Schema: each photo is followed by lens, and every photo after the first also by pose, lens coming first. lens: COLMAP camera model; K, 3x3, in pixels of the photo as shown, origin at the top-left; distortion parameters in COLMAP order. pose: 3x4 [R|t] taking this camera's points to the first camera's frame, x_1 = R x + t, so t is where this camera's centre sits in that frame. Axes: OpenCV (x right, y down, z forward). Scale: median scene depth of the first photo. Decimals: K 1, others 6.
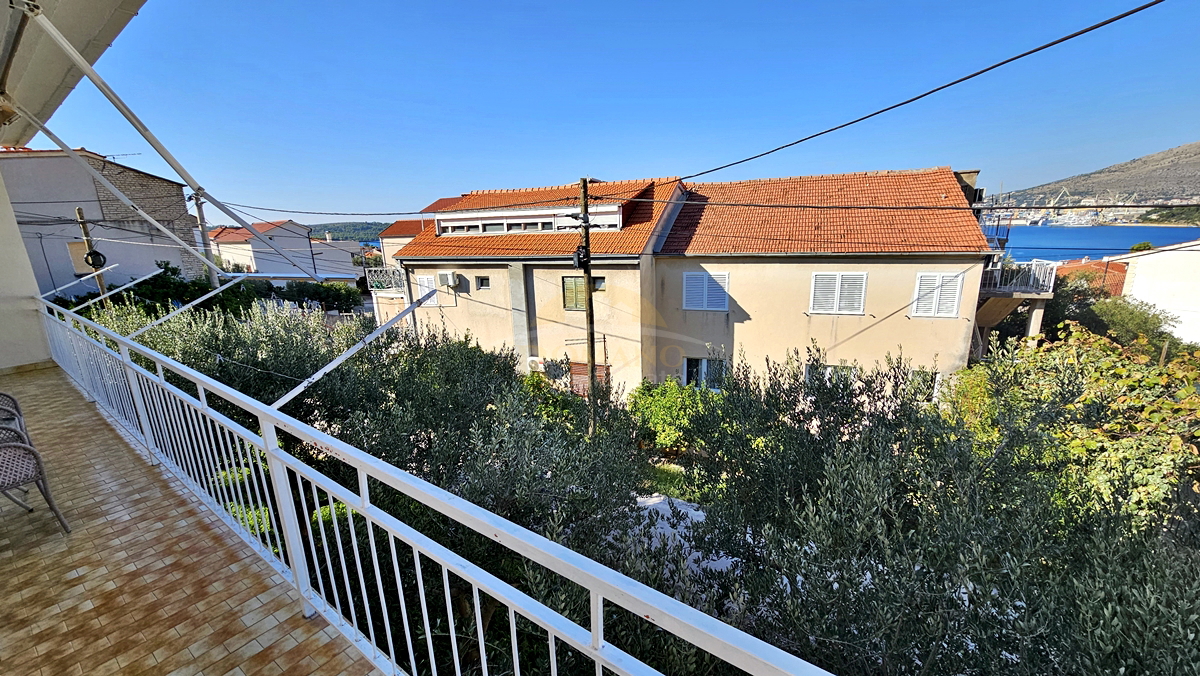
lens RADIAL K [[493.6, 0, 601.0], [0, 493.6, 359.1], [0, 0, 1]] dist [0.001020, 0.000280]
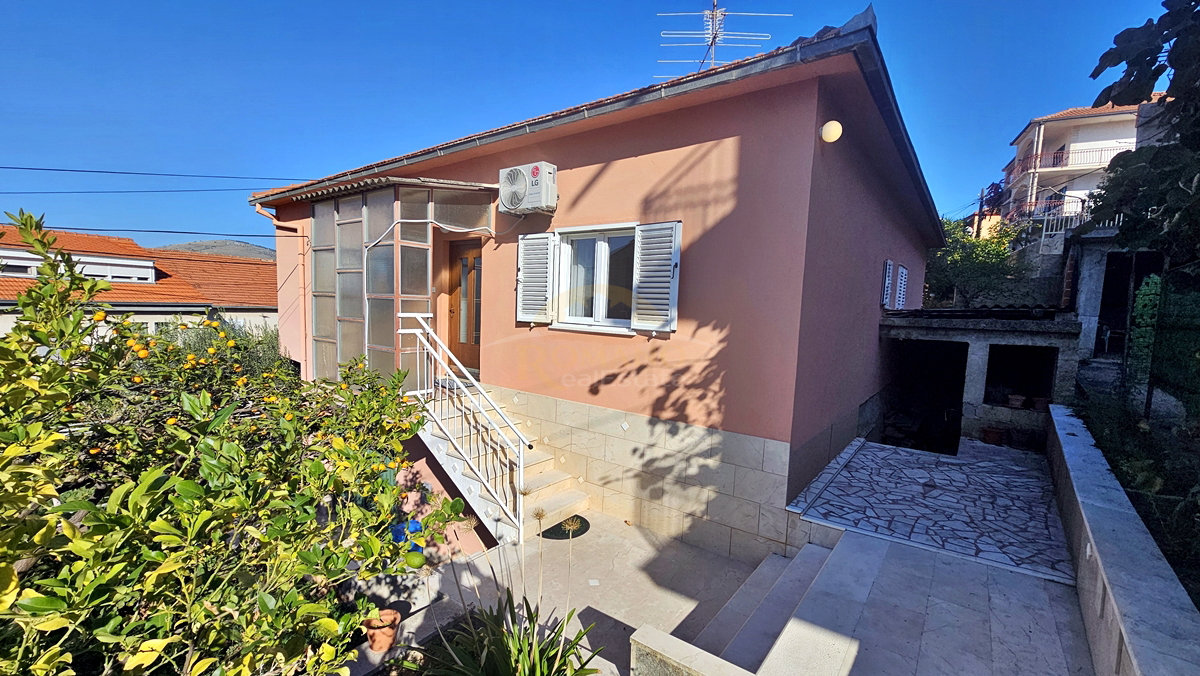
lens RADIAL K [[493.6, 0, 601.0], [0, 493.6, 359.1], [0, 0, 1]] dist [0.001020, 0.000280]
pose [[-0.005774, -0.067455, 0.997706, -1.020798], [0.225512, 0.971933, 0.067018, 0.059358], [-0.974223, 0.225382, 0.009600, 0.024250]]
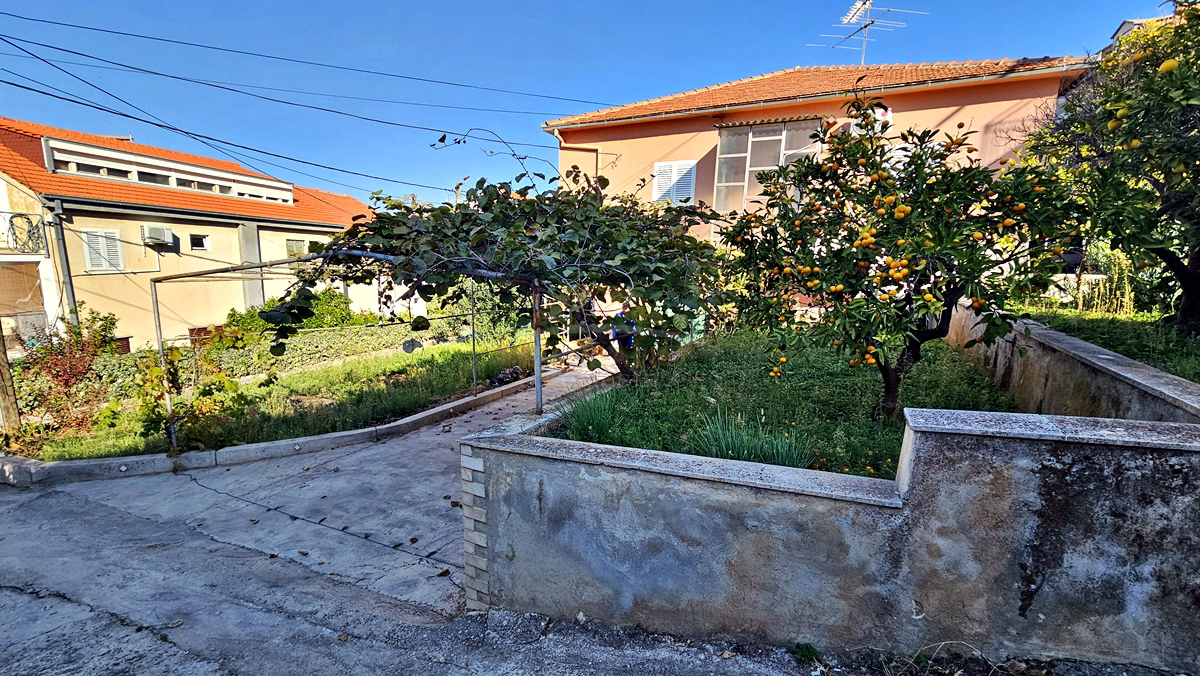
lens RADIAL K [[480.6, 0, 600.0], [0, 480.6, 338.0], [0, 0, 1]] dist [-0.001962, -0.000317]
pose [[-0.200991, -0.127273, 0.971290, -1.225779], [0.237235, 0.955684, 0.174319, 0.028945], [-0.950433, 0.265461, -0.161890, 0.502549]]
